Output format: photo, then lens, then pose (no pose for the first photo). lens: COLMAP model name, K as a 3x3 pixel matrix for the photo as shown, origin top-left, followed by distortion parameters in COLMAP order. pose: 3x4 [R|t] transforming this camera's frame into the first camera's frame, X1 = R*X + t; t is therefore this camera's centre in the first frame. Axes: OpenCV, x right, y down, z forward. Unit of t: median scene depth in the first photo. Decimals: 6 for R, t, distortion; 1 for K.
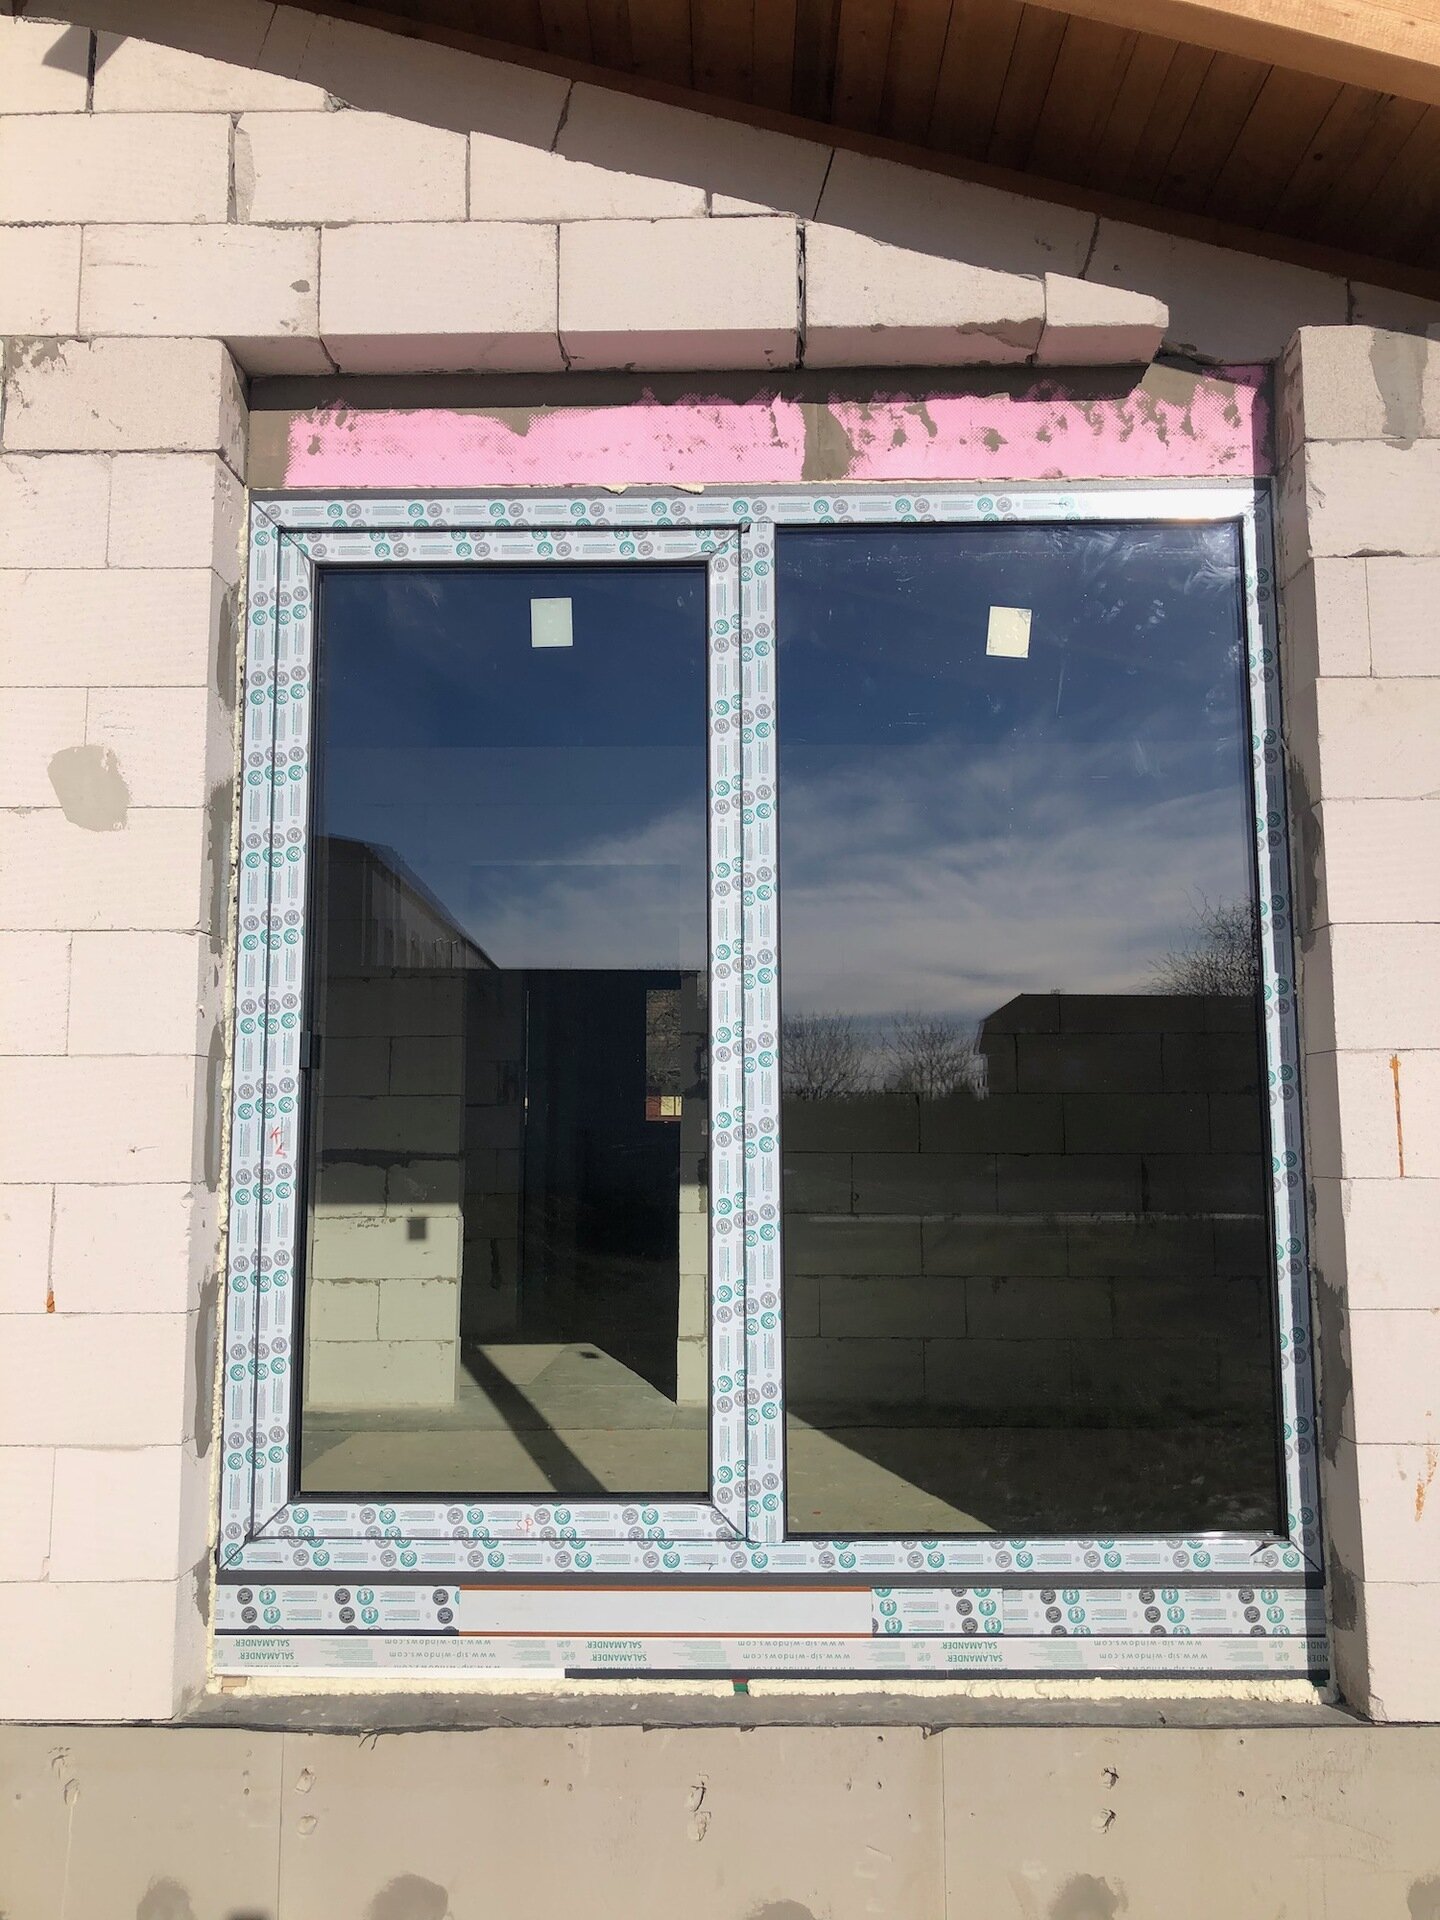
lens RADIAL K [[1579.1, 0, 718.0], [0, 1579.1, 952.8], [0, 0, 1]] dist [0.067370, -0.100469]
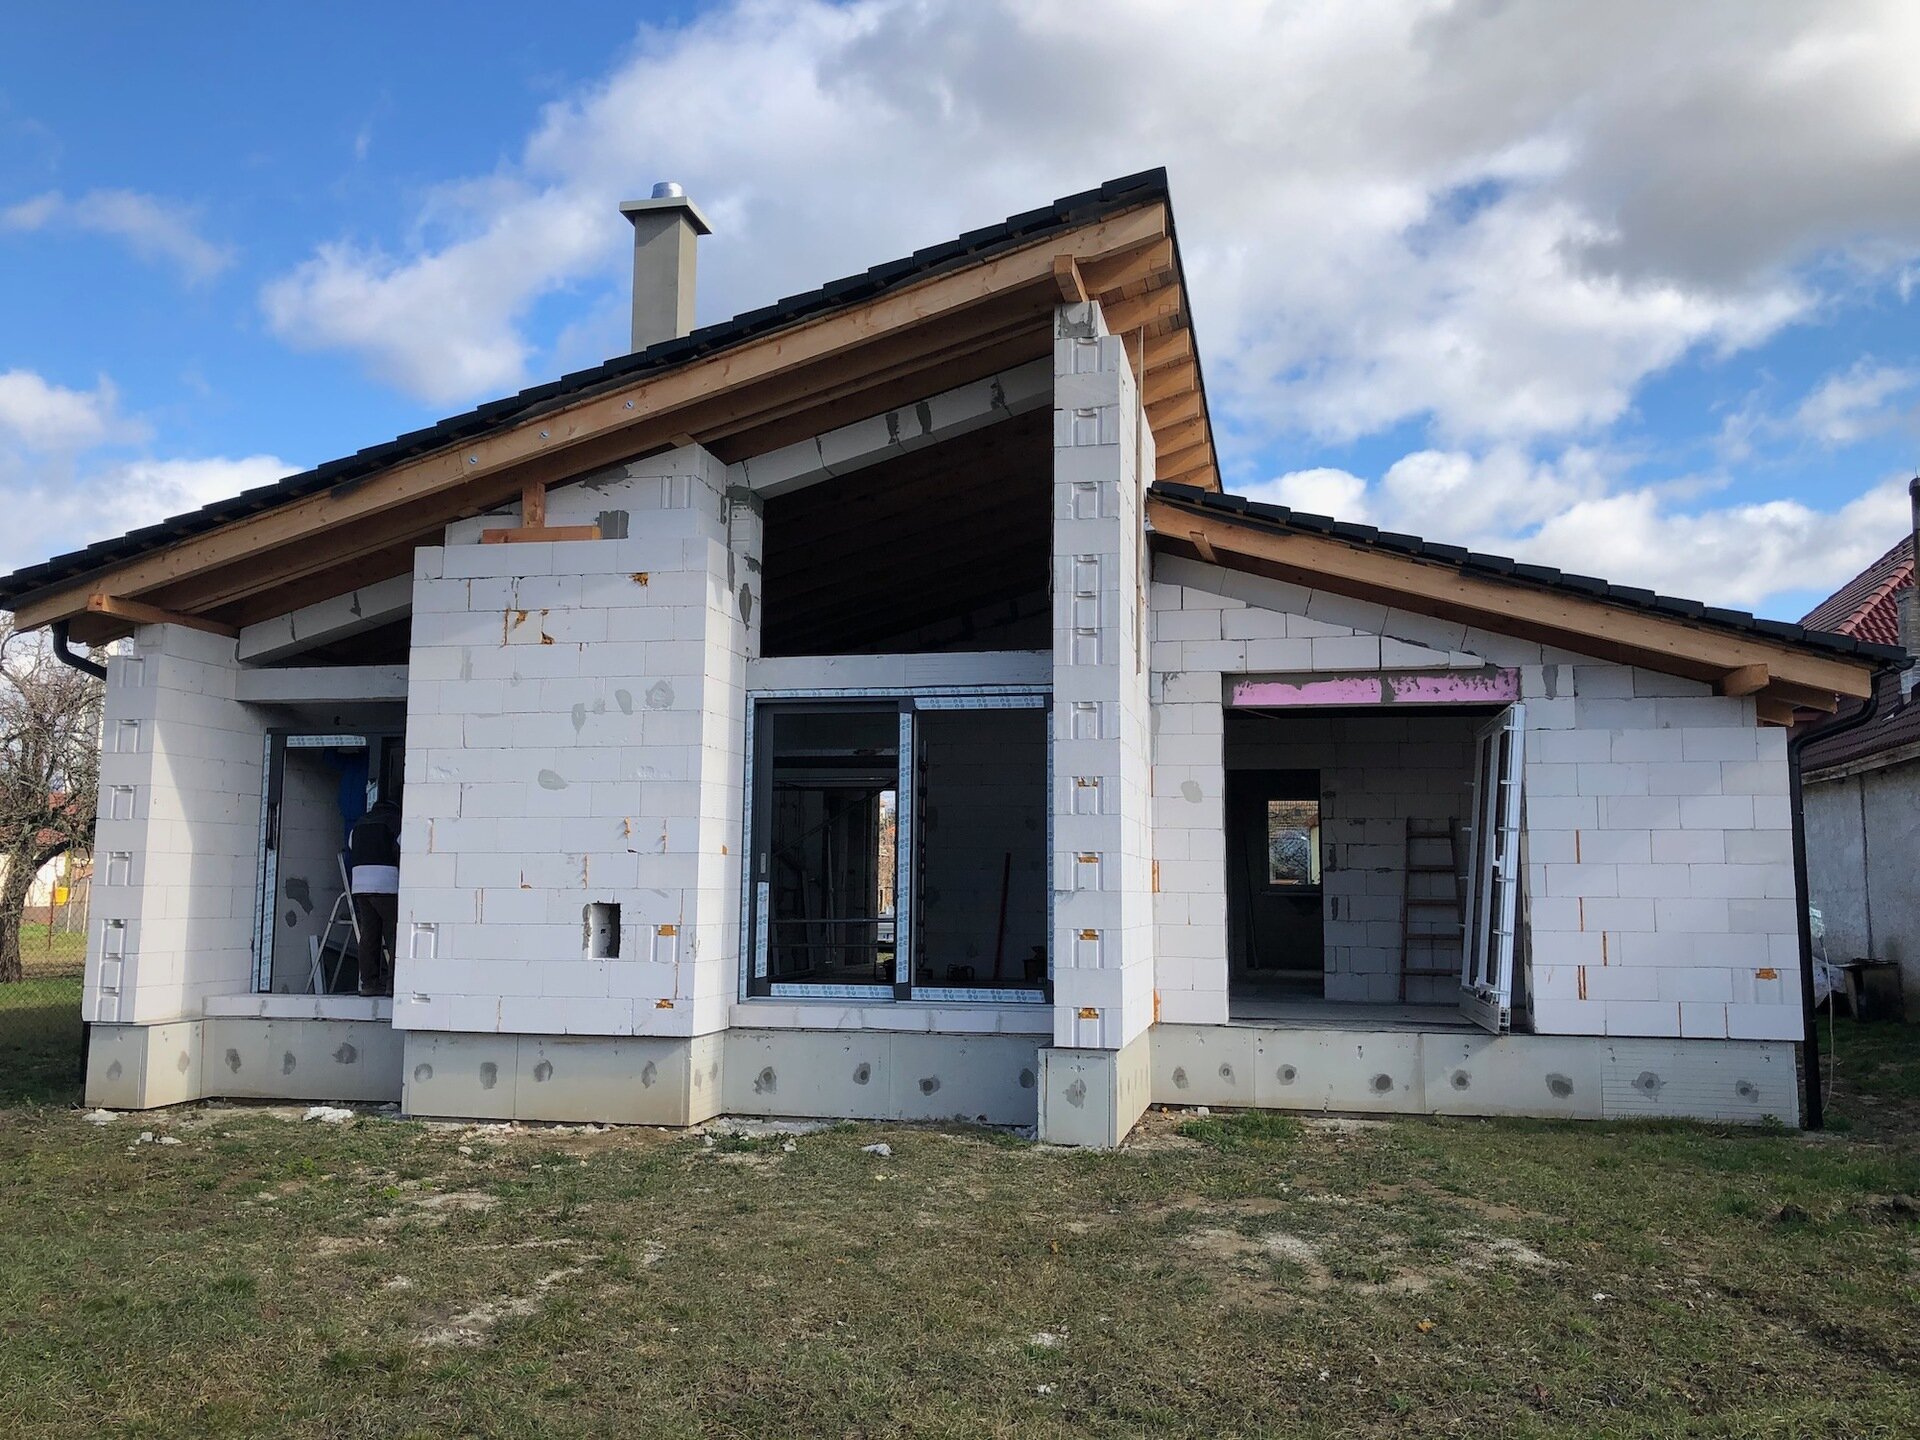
lens RADIAL K [[1579.1, 0, 944.6], [0, 1579.1, 713.0], [0, 0, 1]] dist [0.067370, -0.100469]
pose [[0.980095, -0.011797, -0.198179, -0.205288], [0.013355, 0.999890, 0.006525, -0.312462], [0.198080, -0.009042, 0.980144, -2.738941]]
